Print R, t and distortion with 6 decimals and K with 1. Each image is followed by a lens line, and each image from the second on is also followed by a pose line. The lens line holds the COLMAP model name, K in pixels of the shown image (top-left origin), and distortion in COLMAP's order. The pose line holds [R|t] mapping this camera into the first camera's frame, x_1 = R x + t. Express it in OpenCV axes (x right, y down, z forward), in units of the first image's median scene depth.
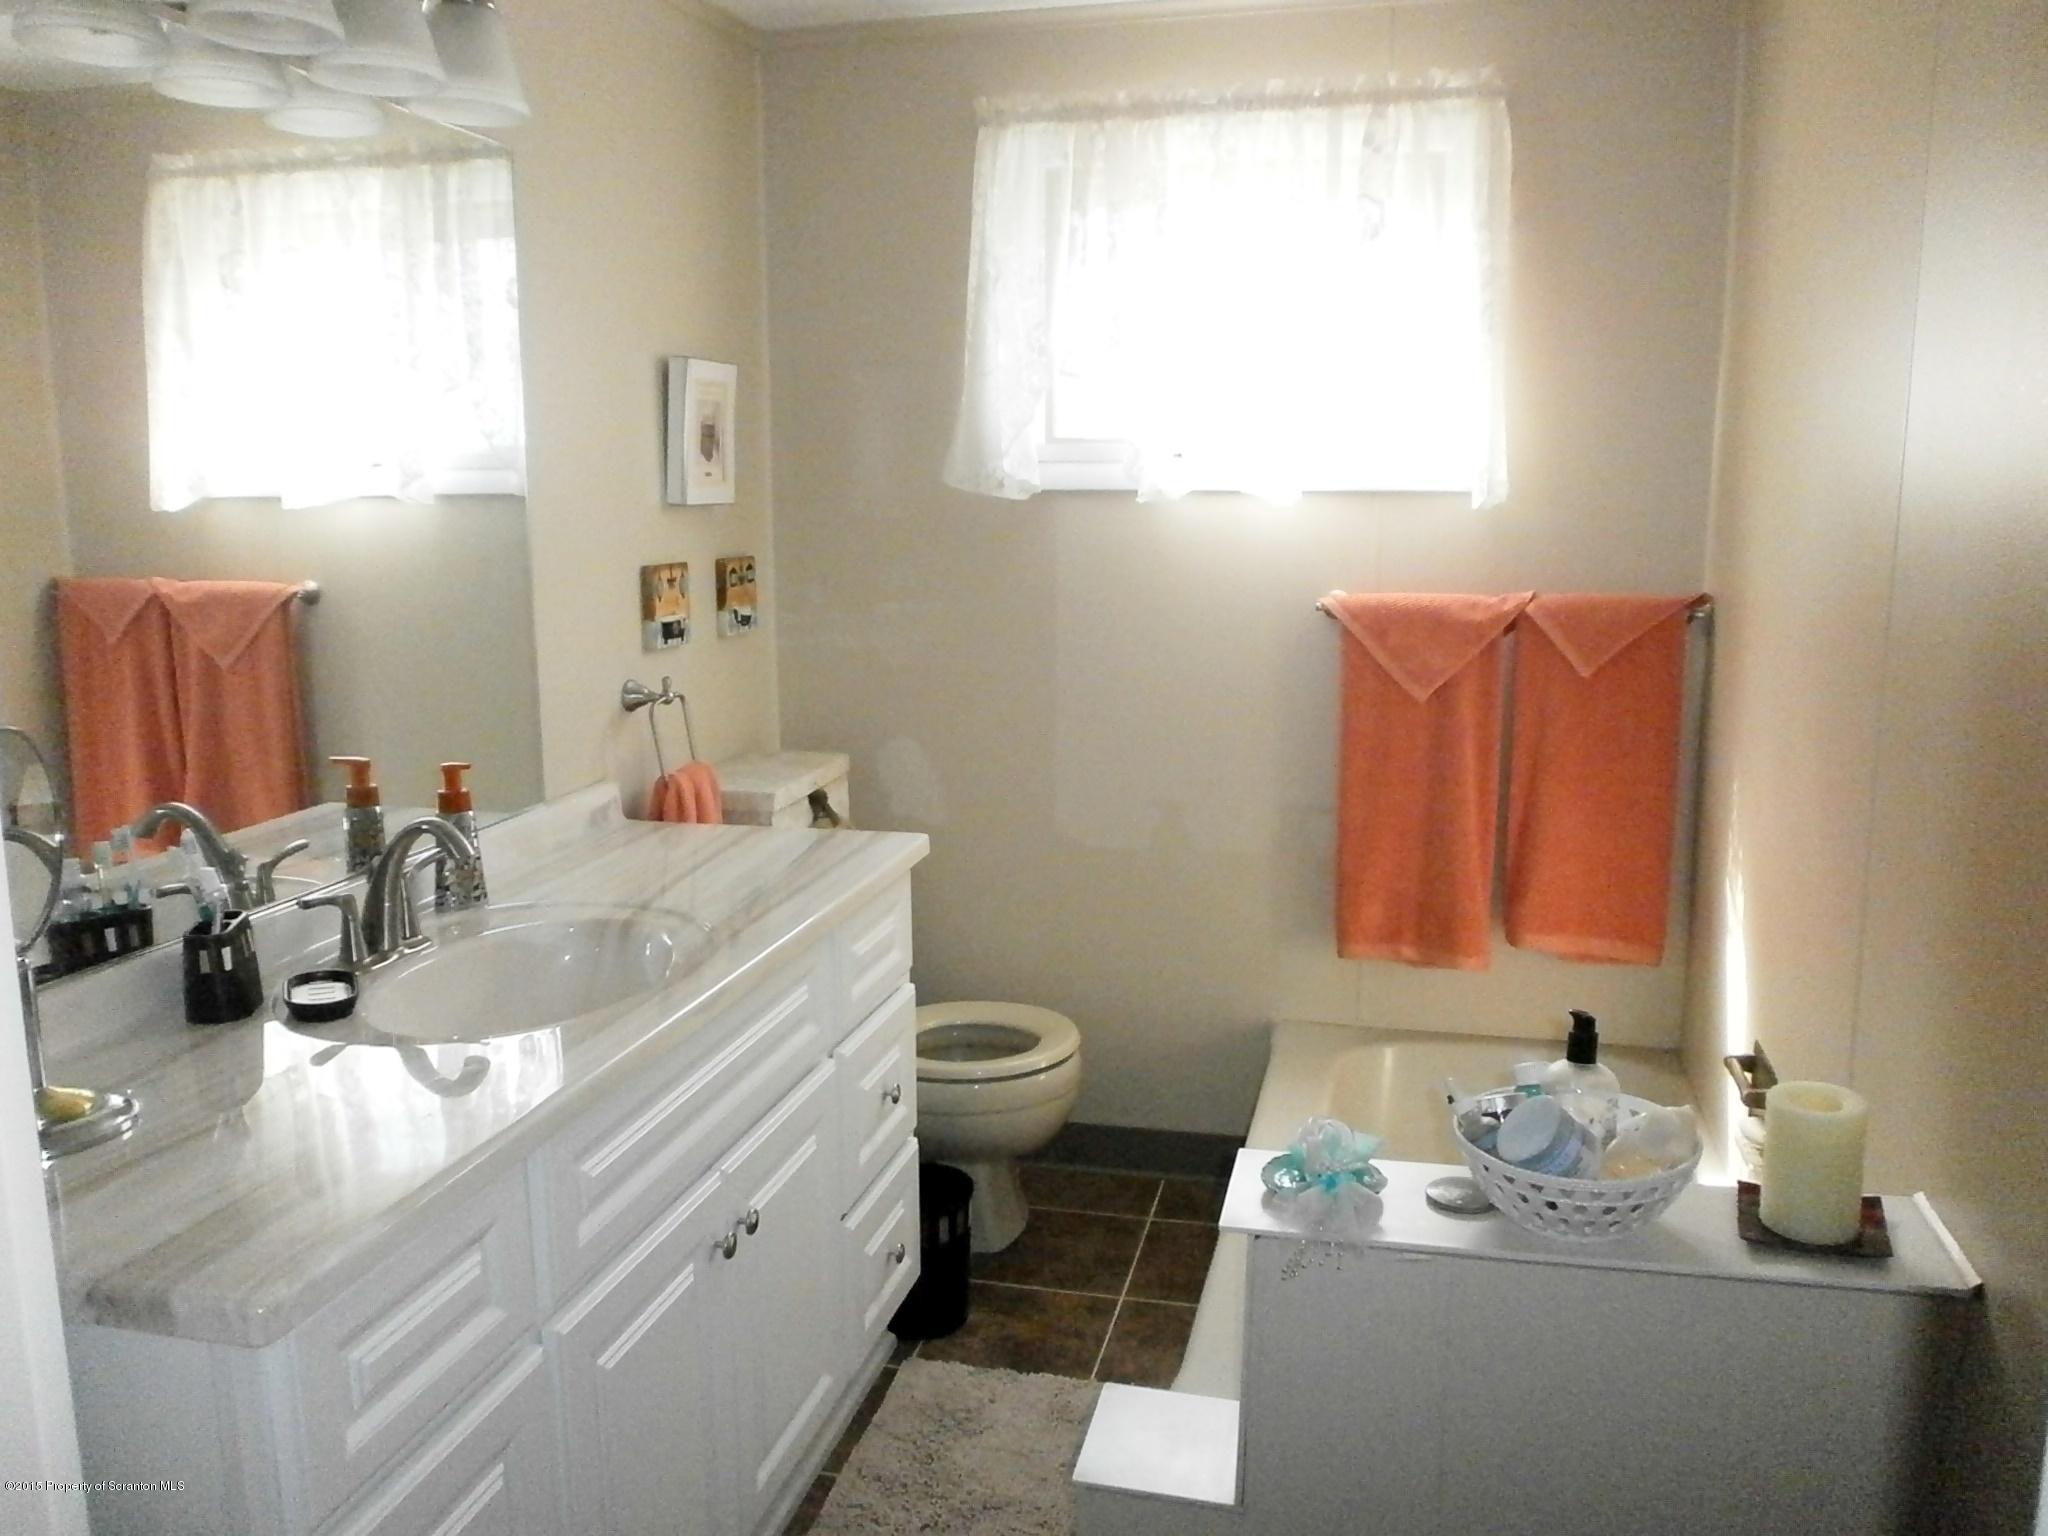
lens RADIAL K [[1605.5, 0, 1026.3], [0, 1605.5, 764.6], [0, 0, 1]] dist [-0.074770, 0.053668]
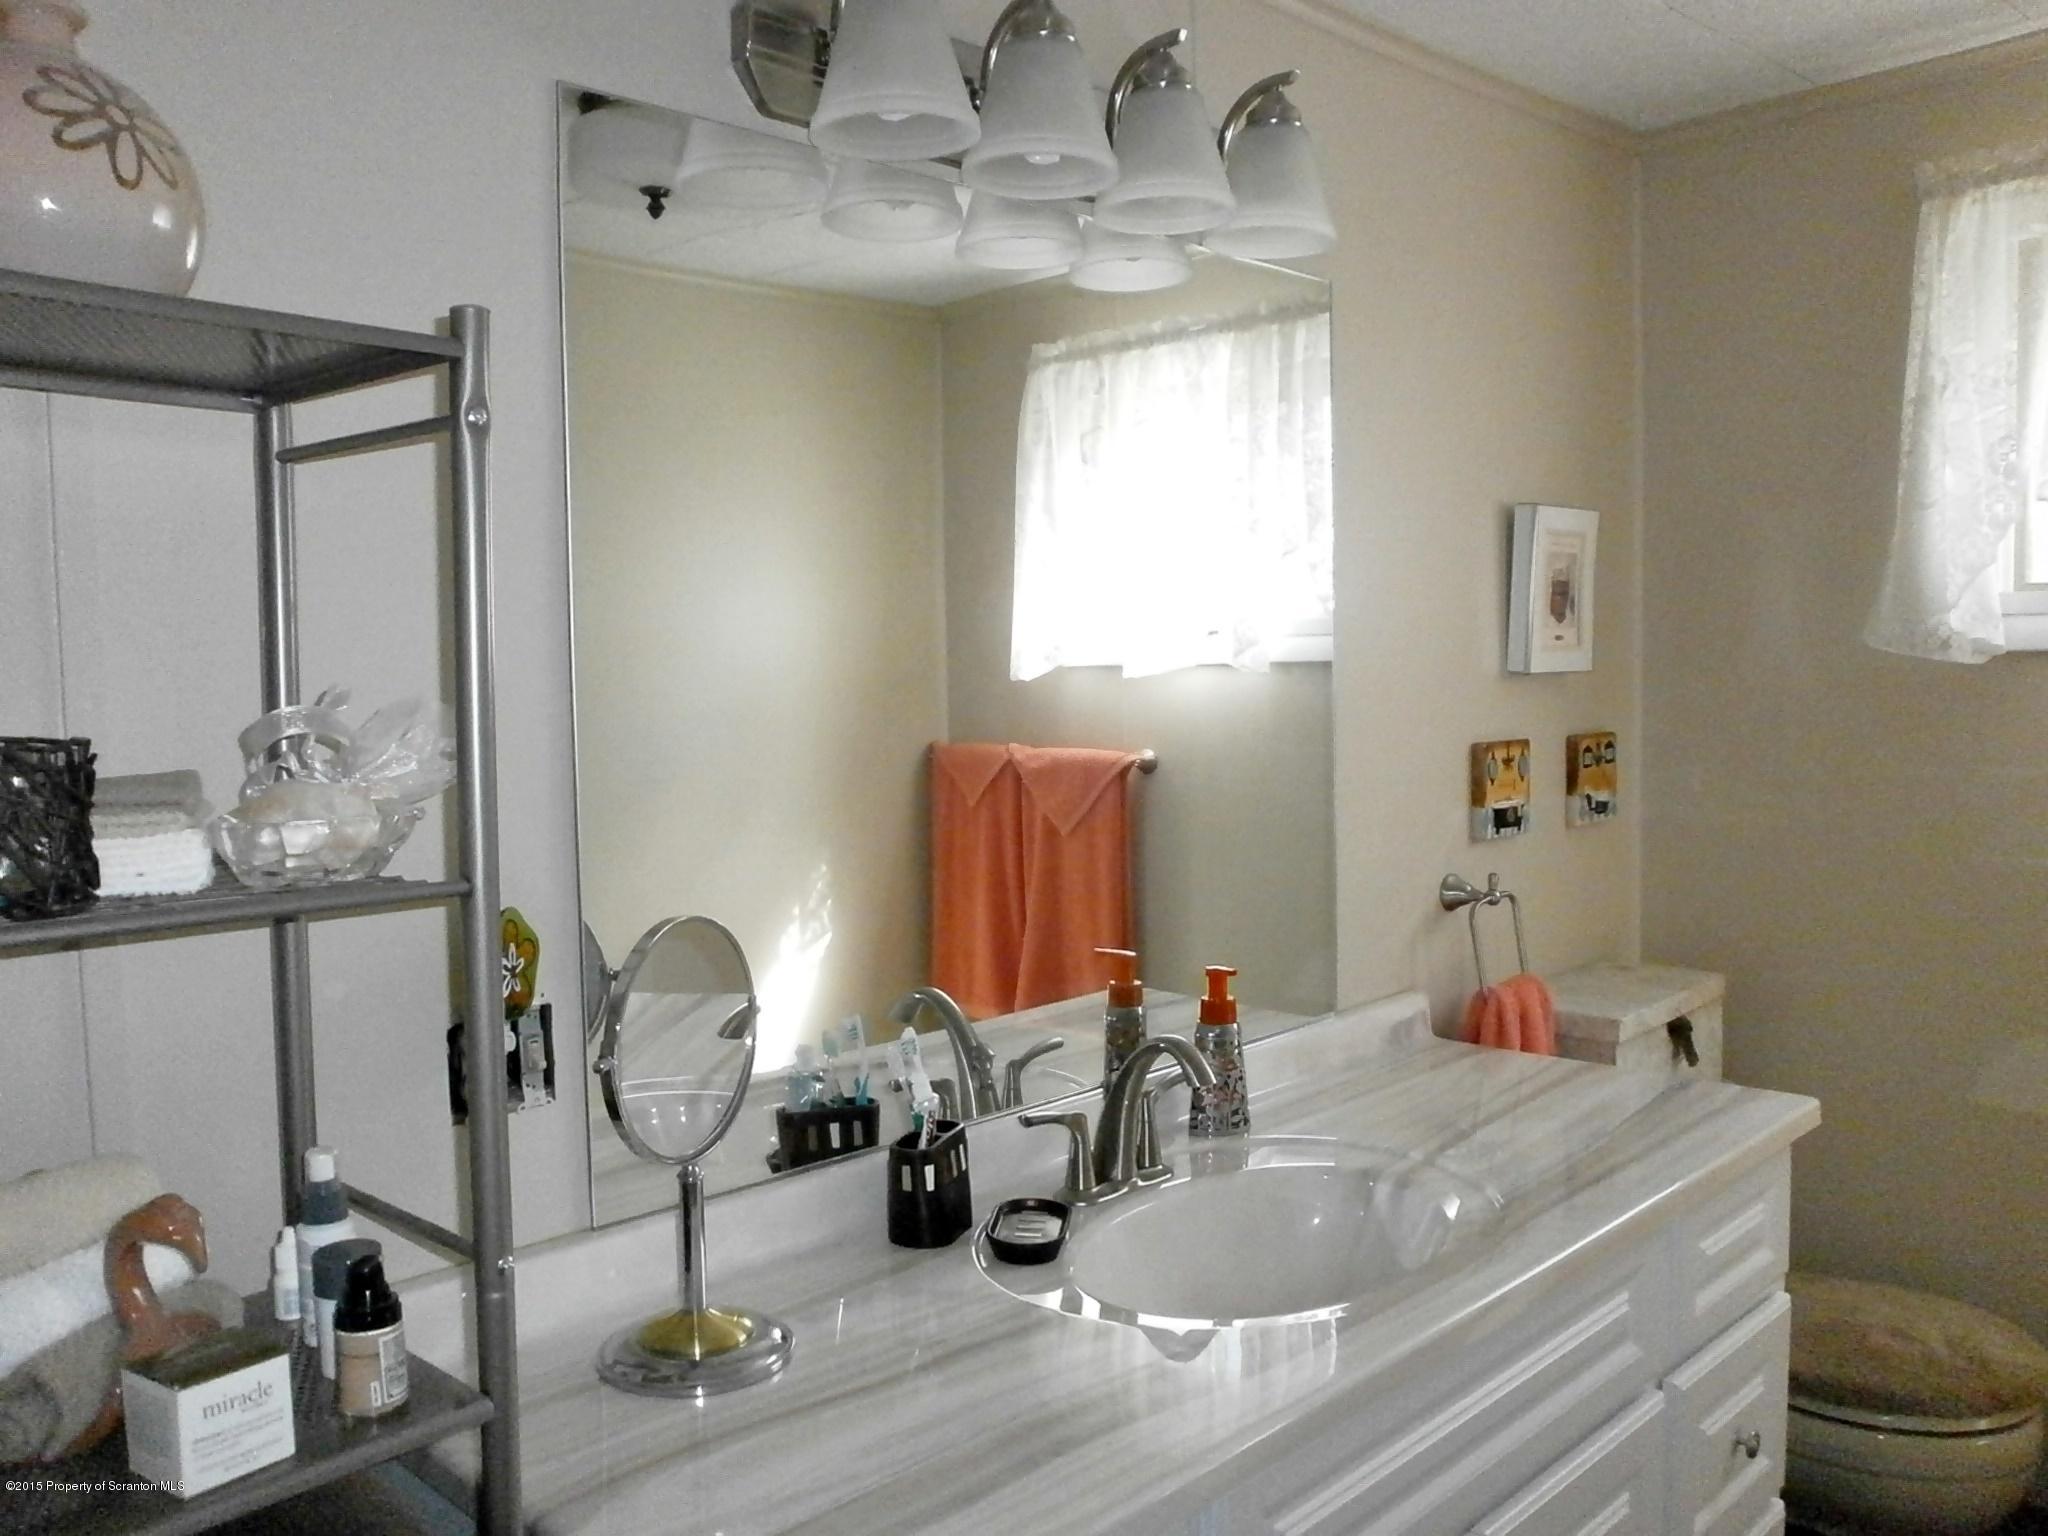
lens RADIAL K [[1605.5, 0, 1006.1], [0, 1605.5, 776.4], [0, 0, 1]] dist [-0.074770, 0.053668]
pose [[0.847582, 0.022754, -0.530176, 0.004533], [-0.073036, 0.994574, -0.074077, -0.022978], [0.525614, 0.101508, 0.844646, 0.131318]]
